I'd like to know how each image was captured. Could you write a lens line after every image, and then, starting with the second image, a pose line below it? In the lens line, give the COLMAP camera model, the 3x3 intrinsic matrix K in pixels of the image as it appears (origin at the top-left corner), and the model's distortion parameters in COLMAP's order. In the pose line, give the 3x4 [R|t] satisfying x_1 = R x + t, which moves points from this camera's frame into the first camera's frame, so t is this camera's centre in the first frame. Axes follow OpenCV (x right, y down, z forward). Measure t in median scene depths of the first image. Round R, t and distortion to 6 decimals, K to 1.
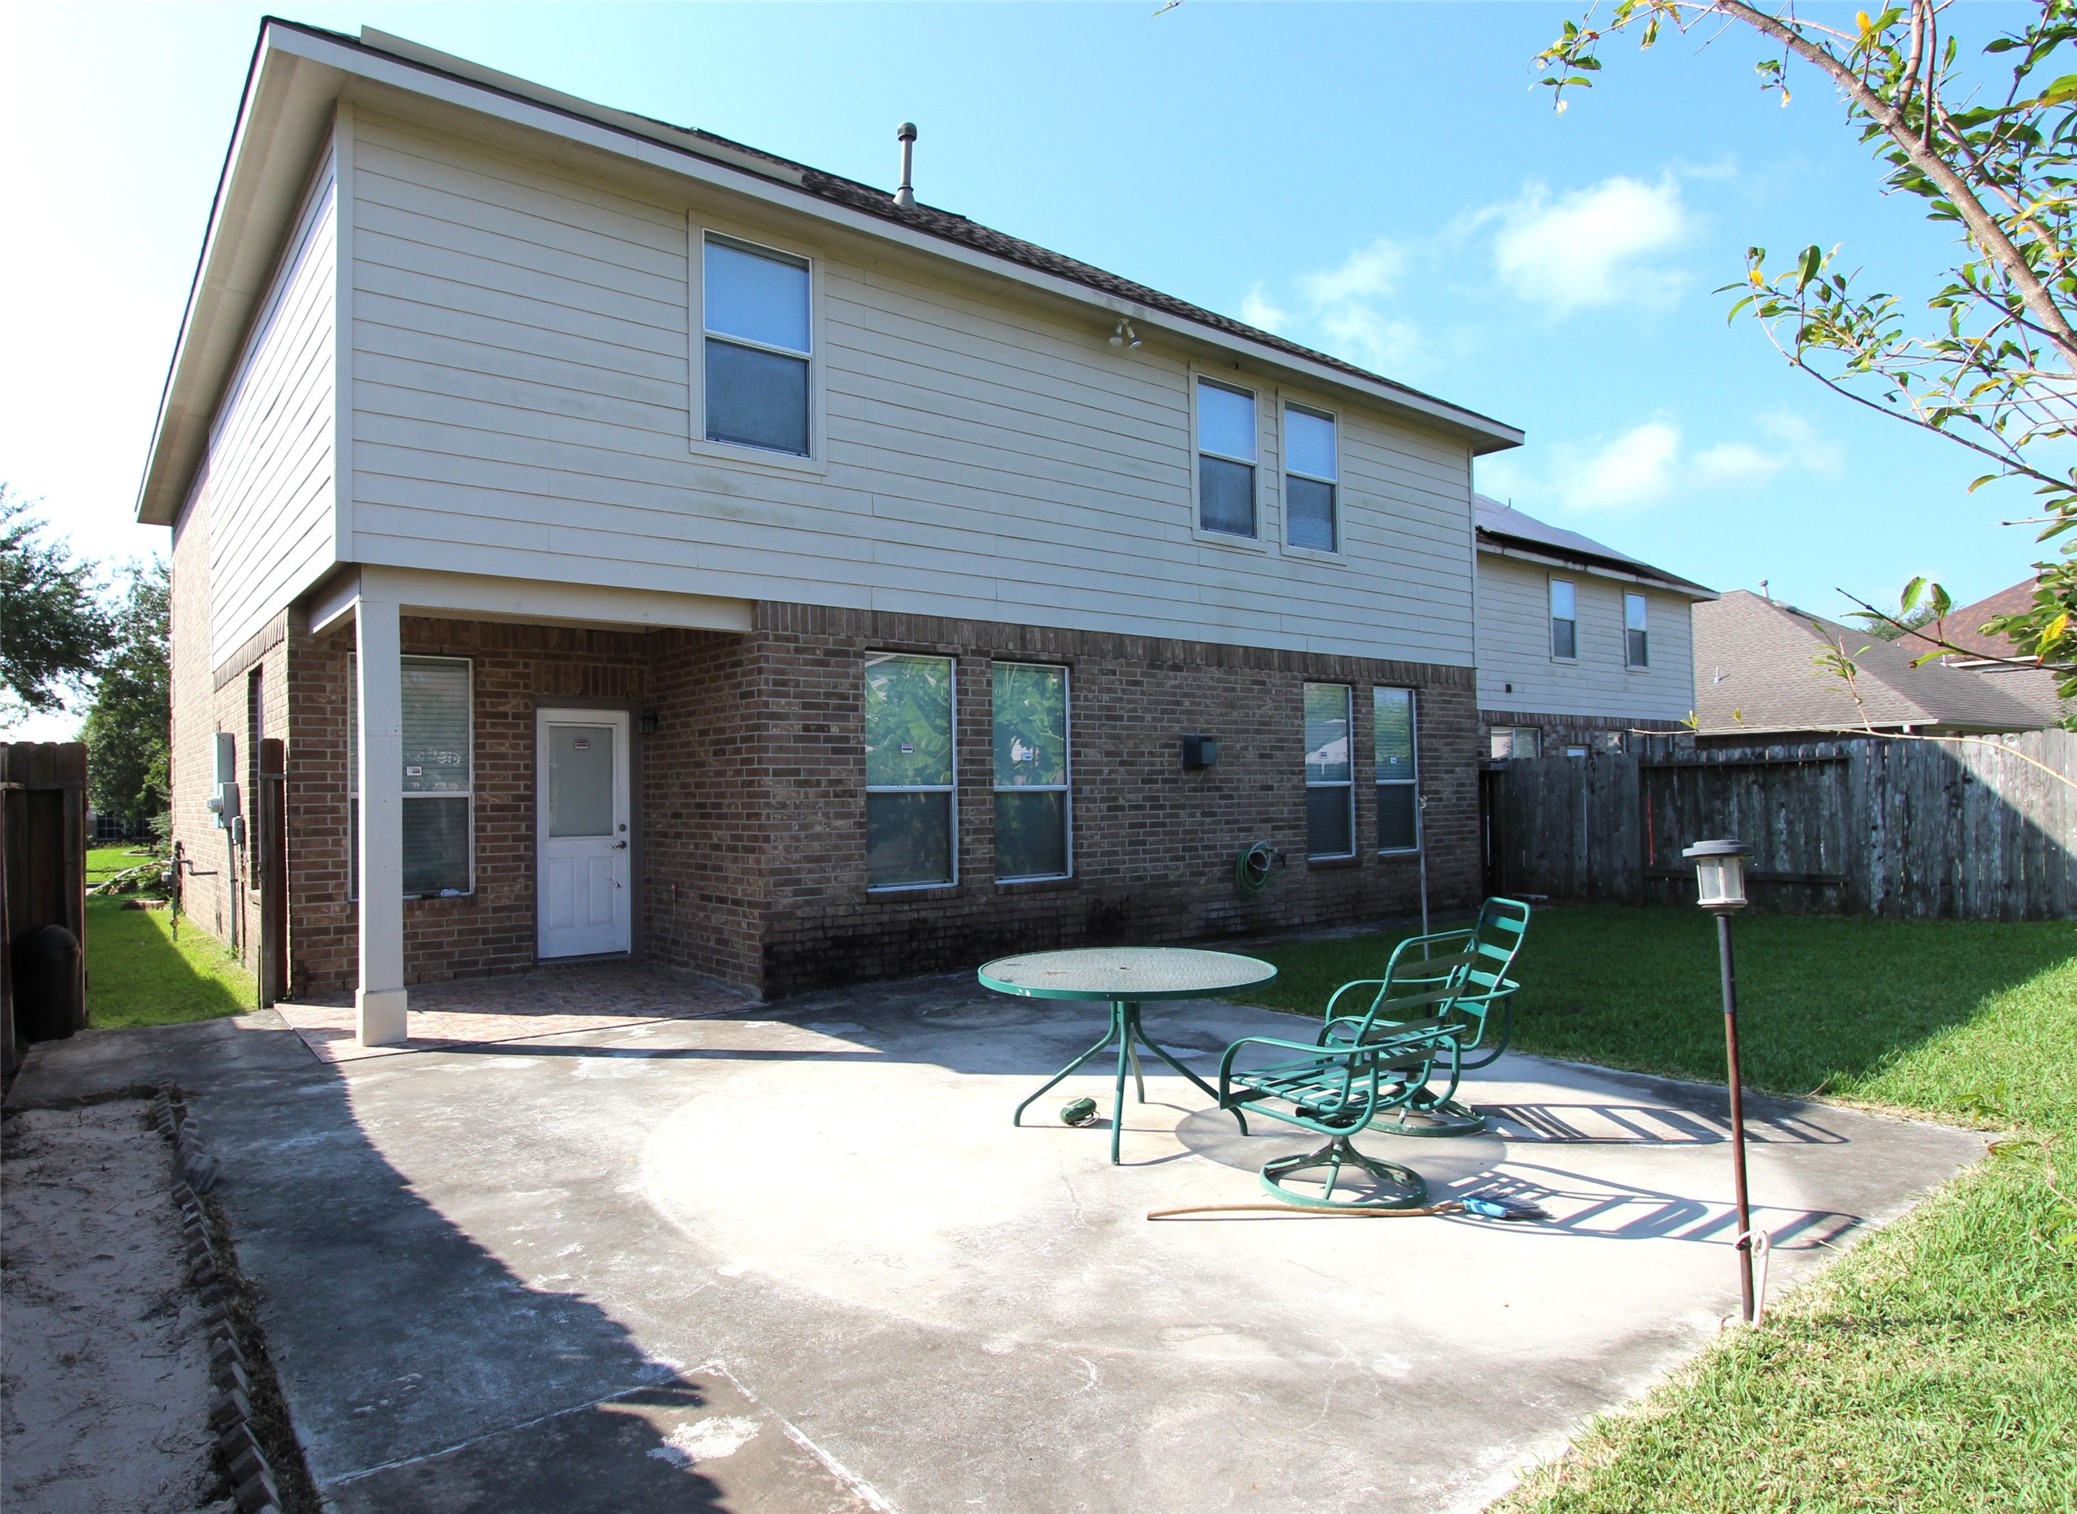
lens RADIAL K [[1388.0, 0, 1038.5], [0, 1388.0, 757.0], [0, 0, 1]] dist [-0.005044, -0.003791]
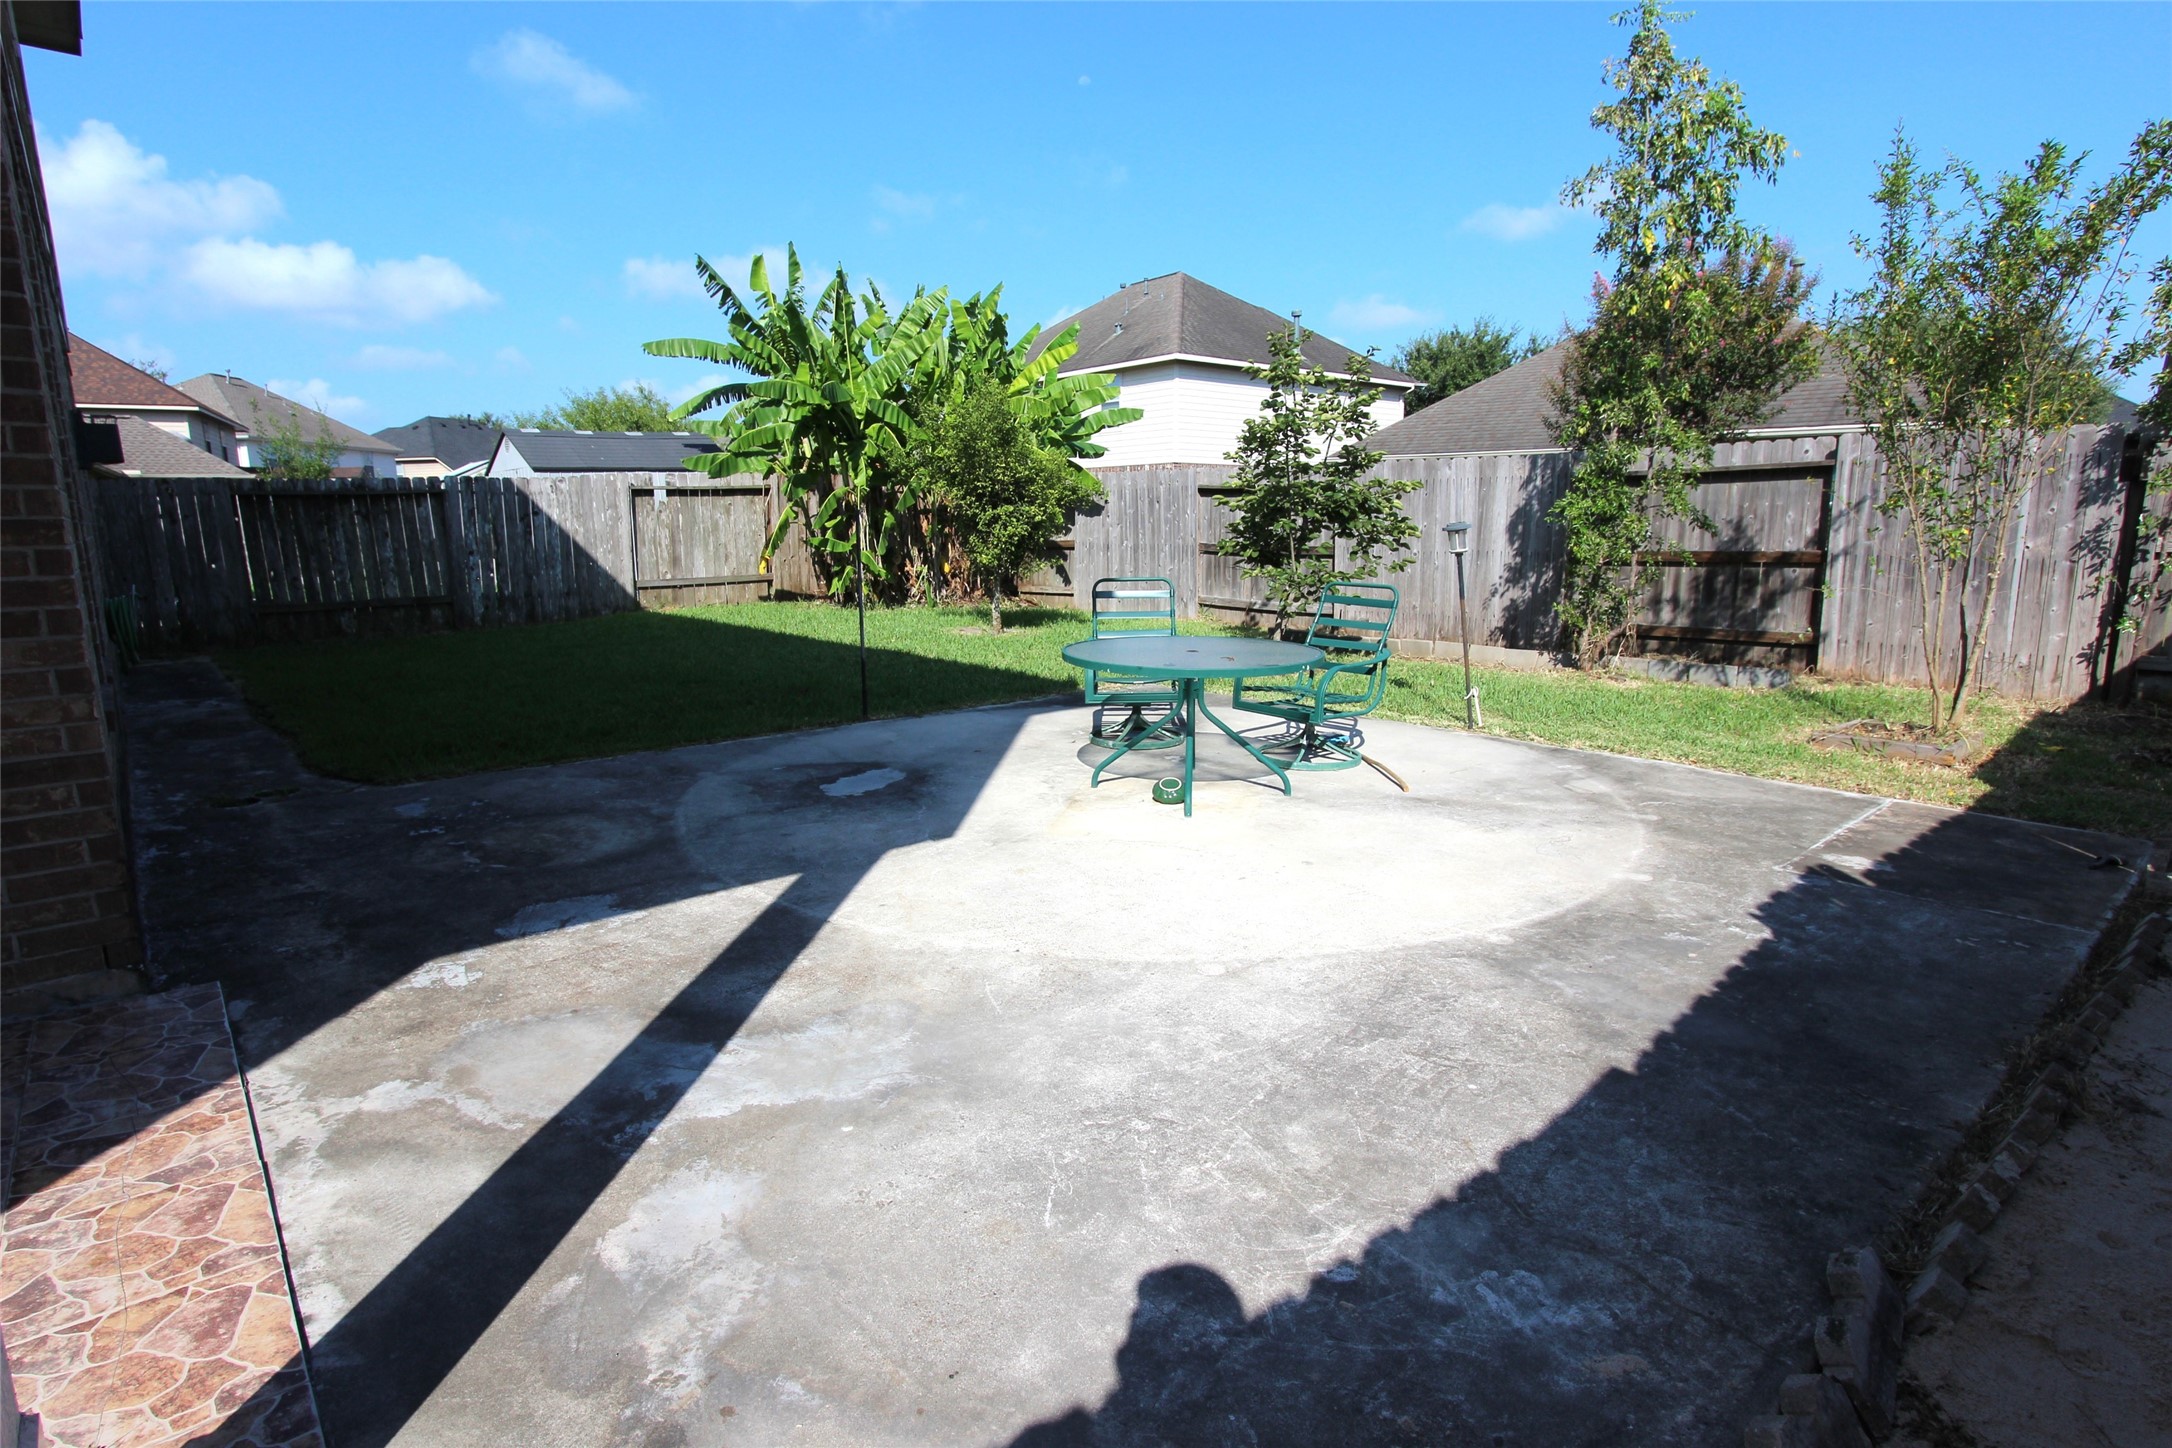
lens RADIAL K [[1128.9, 0, 1073.3], [0, 1128.9, 730.5], [0, 0, 1]] dist [-0.018840, 0.000695]
pose [[-0.106056, -0.167328, 0.980180, -0.852534], [-0.014787, 0.985896, 0.166704, 0.069176], [-0.994250, 0.003186, -0.107035, 1.230786]]
